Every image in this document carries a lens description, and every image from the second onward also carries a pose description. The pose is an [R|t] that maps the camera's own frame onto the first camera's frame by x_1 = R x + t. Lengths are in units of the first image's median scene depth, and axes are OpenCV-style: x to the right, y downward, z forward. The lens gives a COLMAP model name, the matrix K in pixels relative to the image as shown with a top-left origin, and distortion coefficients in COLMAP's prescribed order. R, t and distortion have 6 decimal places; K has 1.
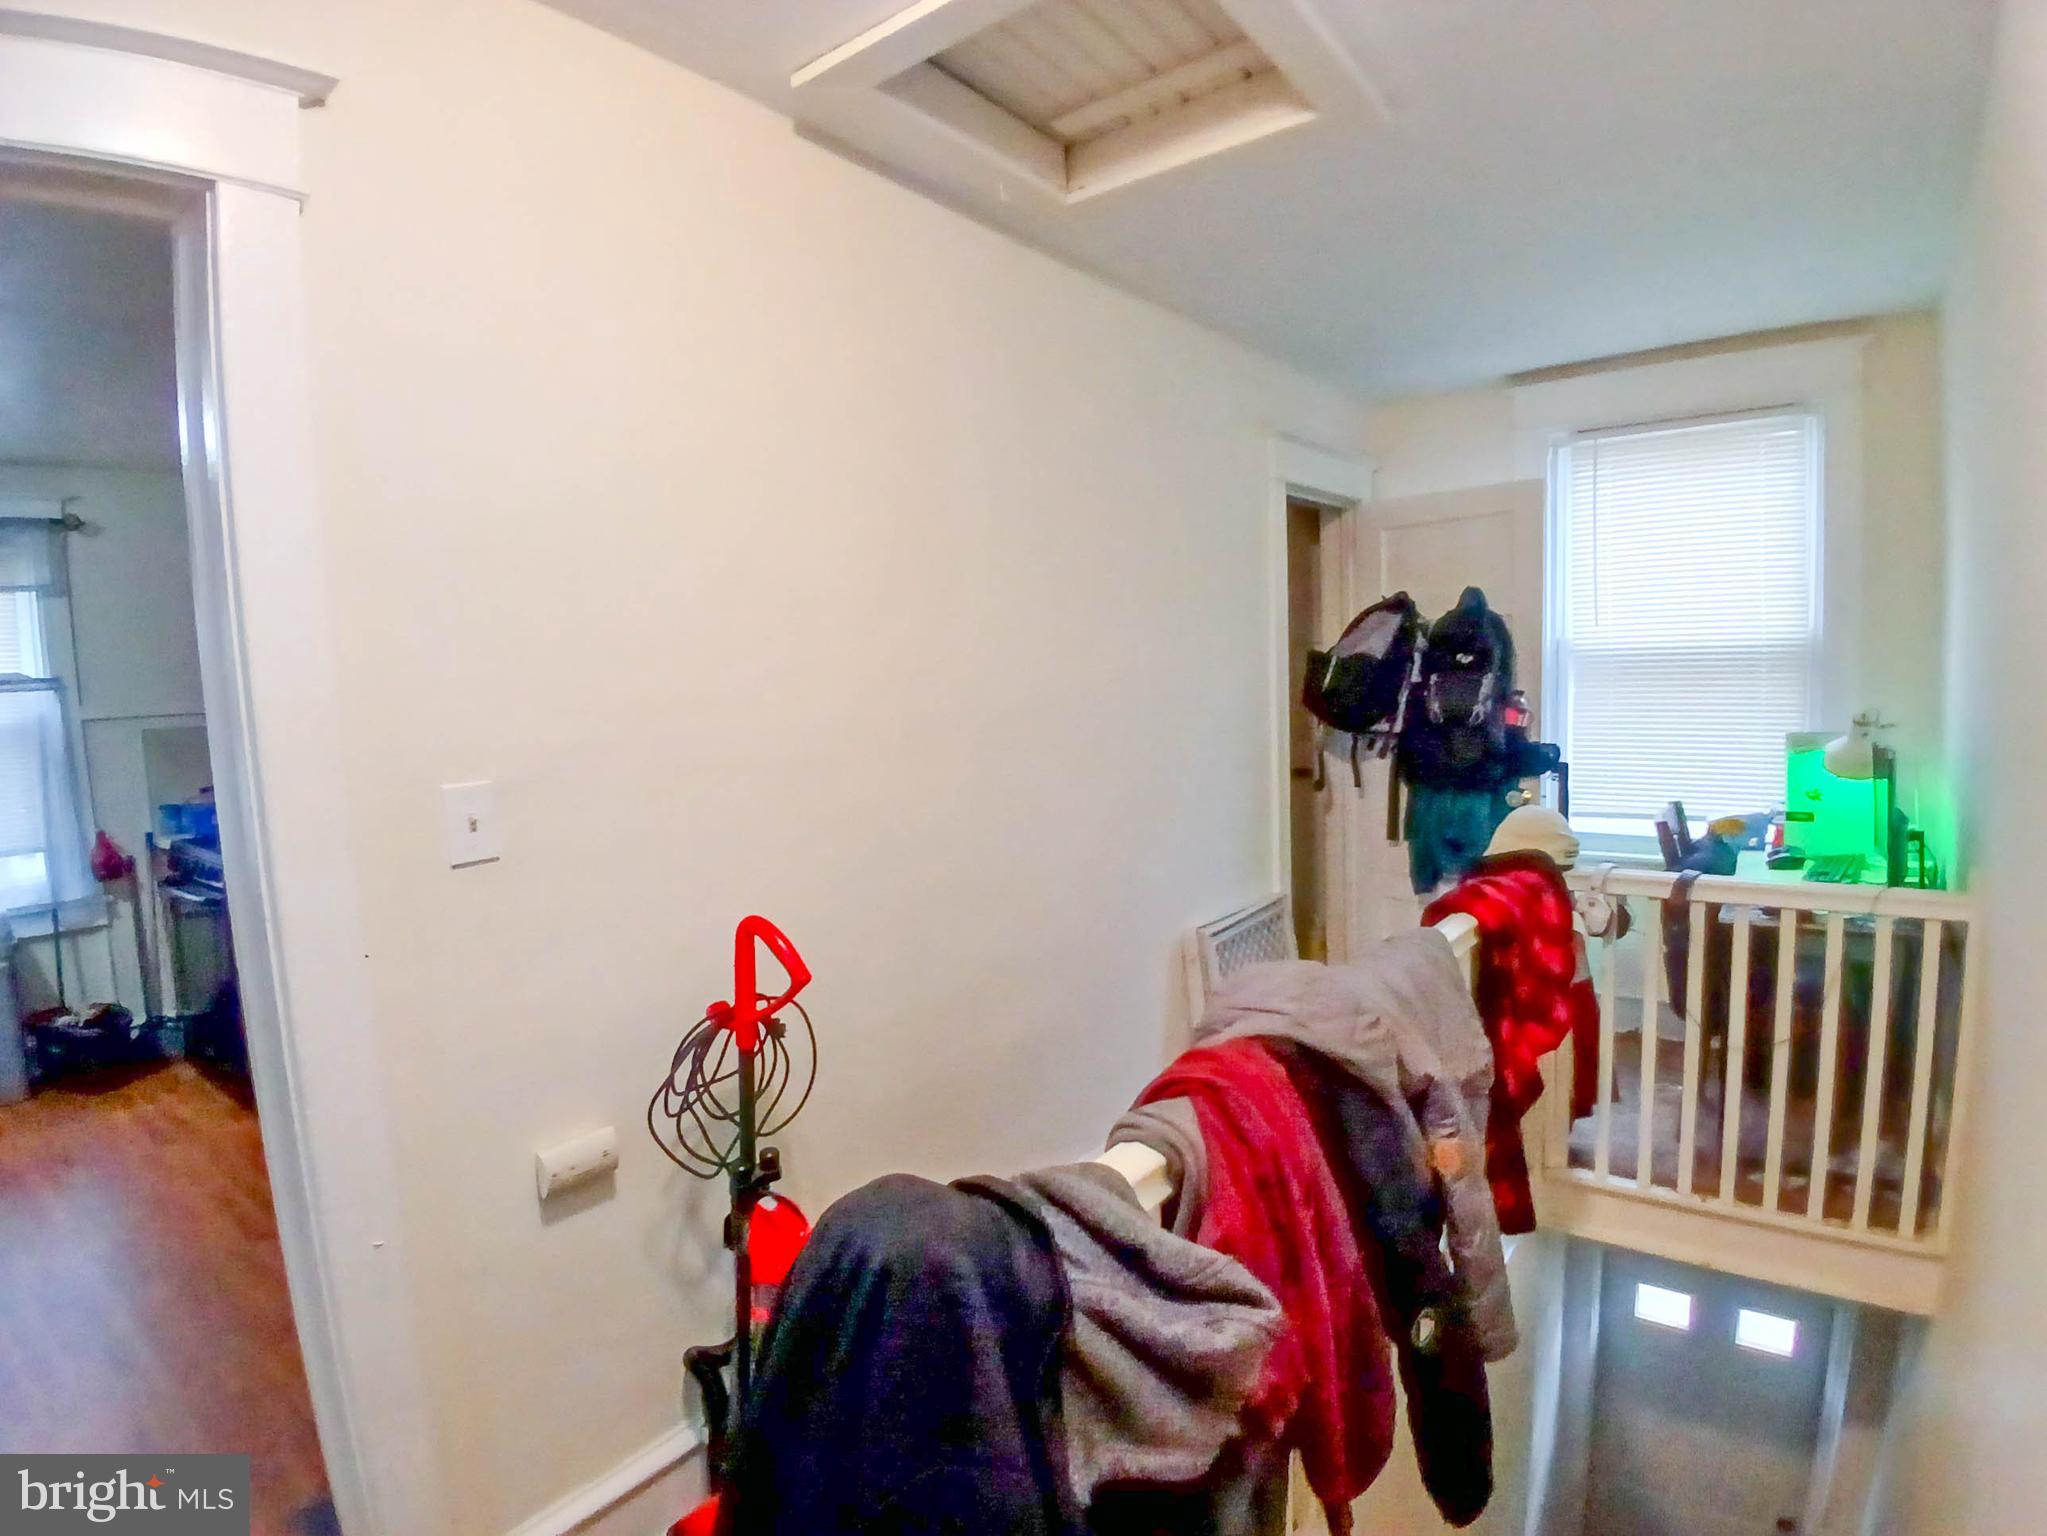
lens RADIAL K [[1108.1, 0, 1025.3], [0, 1108.1, 775.2], [0, 0, 1]] dist [-0.033646, -0.022260]
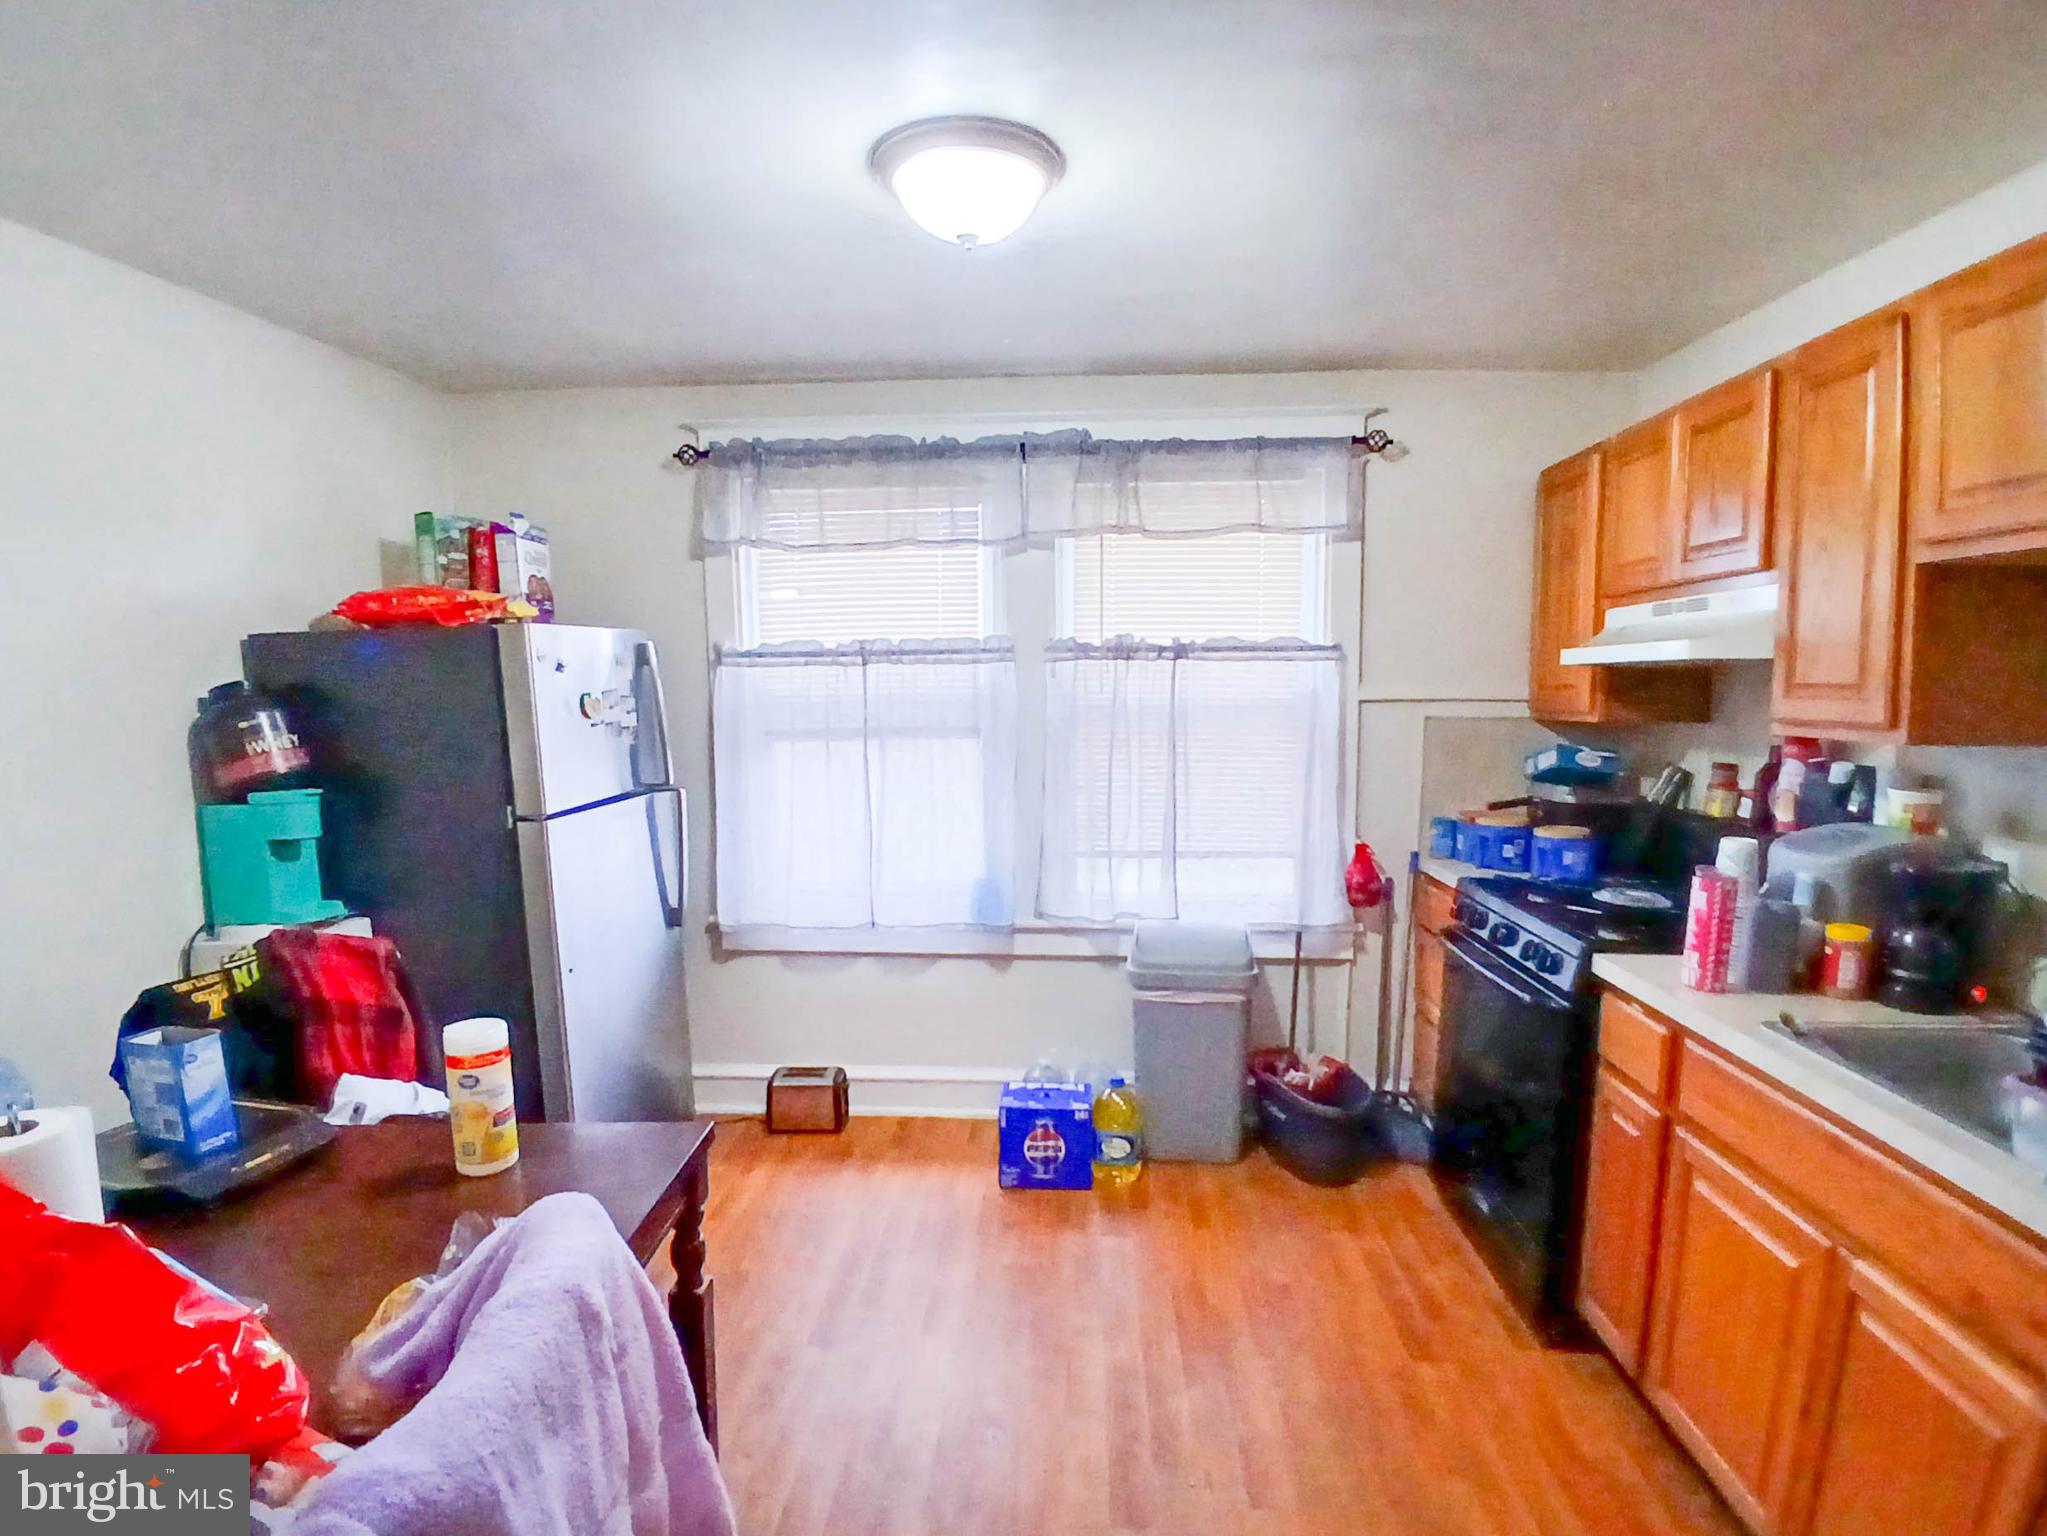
lens RADIAL K [[1055.3, 0, 1012.0], [0, 1055.3, 804.7], [0, 0, 1]] dist [-0.034663, -0.004244]
pose [[0.568576, 0.129565, -0.812363, -0.401005], [-0.096209, 0.991215, 0.090753, -0.020971], [0.816985, 0.026557, 0.576046, 0.354176]]
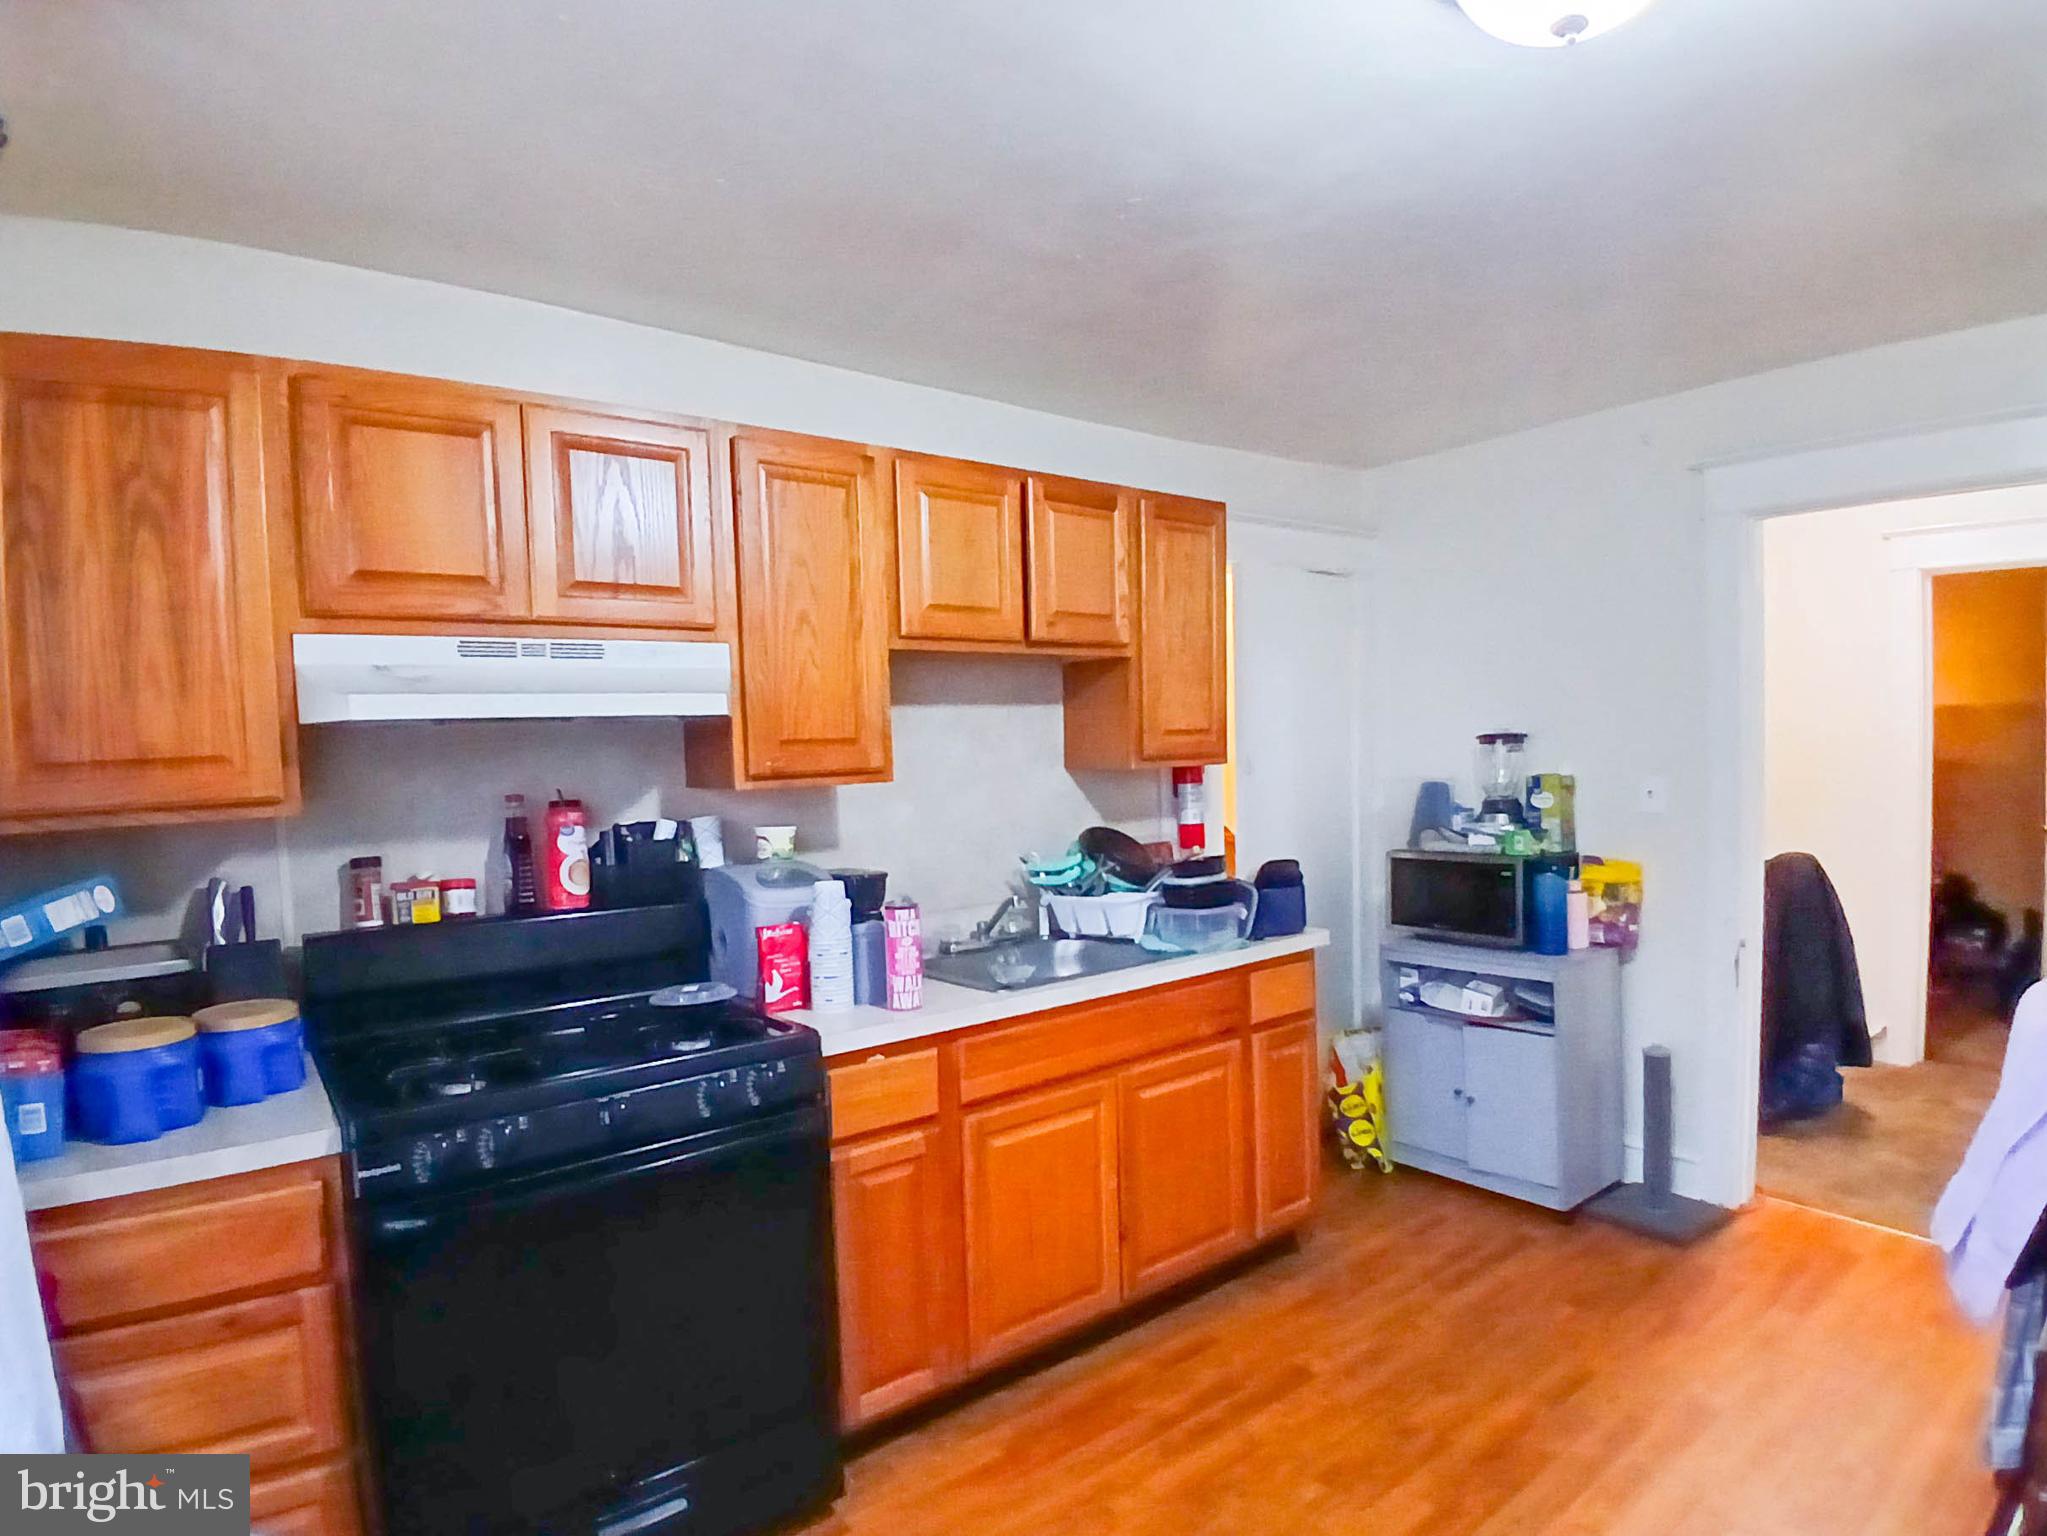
lens RADIAL K [[1053.8, 0, 1031.4], [0, 1053.8, 794.6], [0, 0, 1]] dist [-0.010732, -0.034883]
pose [[0.252282, -0.010496, 0.967597, -0.980202], [0.111390, 0.993609, -0.018264, -0.016957], [-0.961221, 0.112388, 0.251838, 0.624109]]
